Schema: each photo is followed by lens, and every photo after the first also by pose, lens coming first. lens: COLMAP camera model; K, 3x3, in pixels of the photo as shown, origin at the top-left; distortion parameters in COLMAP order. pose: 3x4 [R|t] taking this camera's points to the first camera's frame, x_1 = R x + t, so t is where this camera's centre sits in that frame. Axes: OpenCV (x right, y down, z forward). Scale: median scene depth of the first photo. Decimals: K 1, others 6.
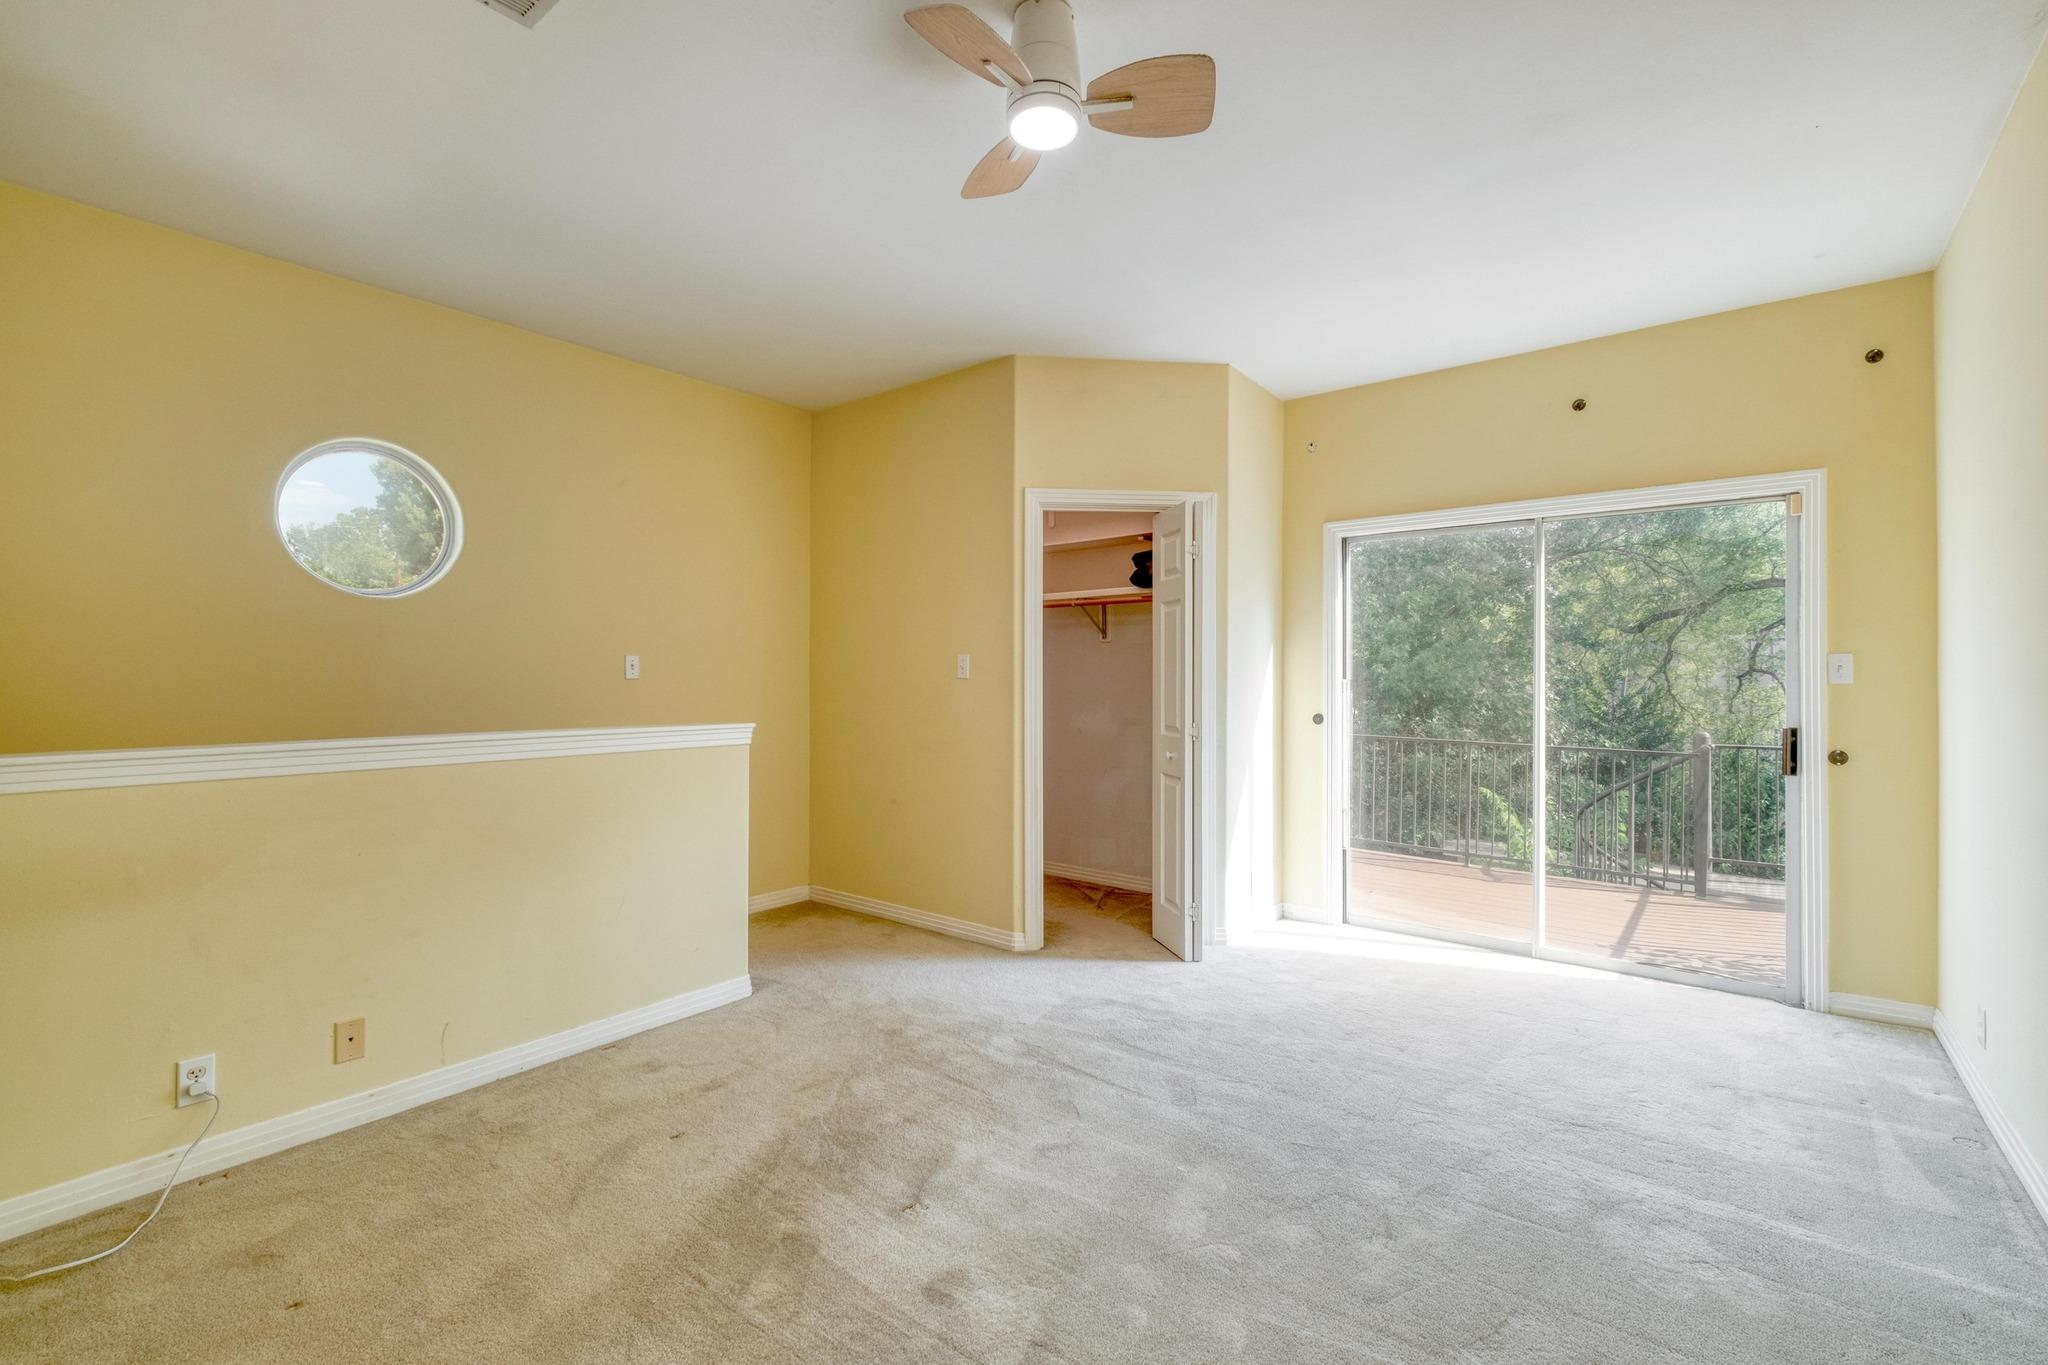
lens RADIAL K [[888.0, 0, 1030.5], [0, 888.0, 669.3], [0, 0, 1]] dist [-0.002271, -0.000814]
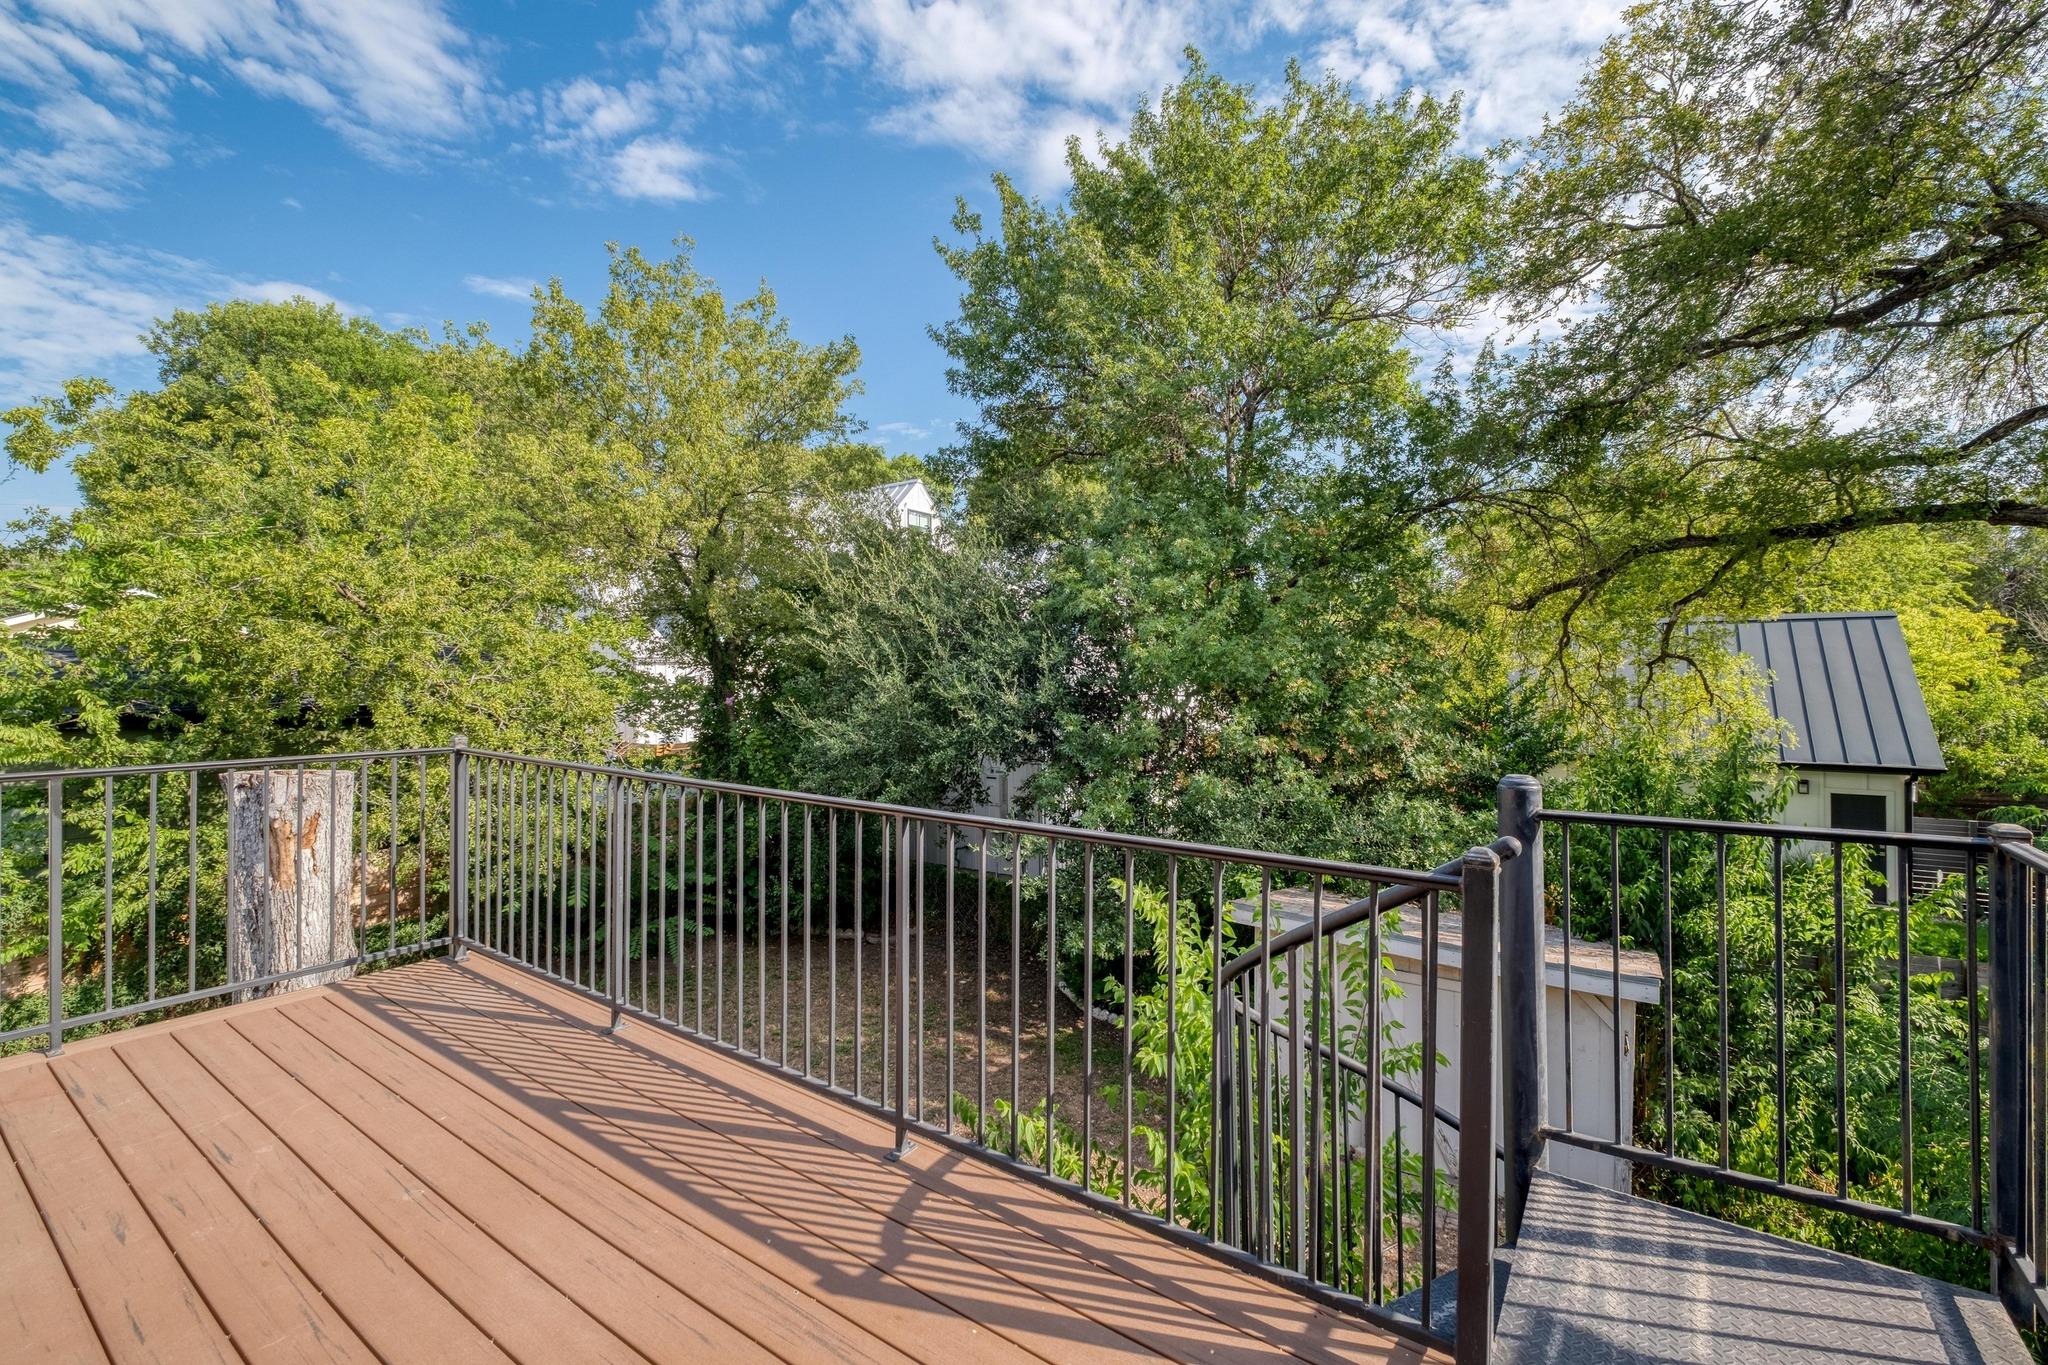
lens RADIAL K [[878.4, 0, 1023.2], [0, 878.4, 674.6], [0, 0, 1]] dist [-0.000489, -0.000584]
pose [[0.998728, -0.009166, 0.049592, 0.211784], [0.008904, 0.999945, 0.005515, 0.009808], [-0.049640, -0.005067, 0.998754, 0.255633]]
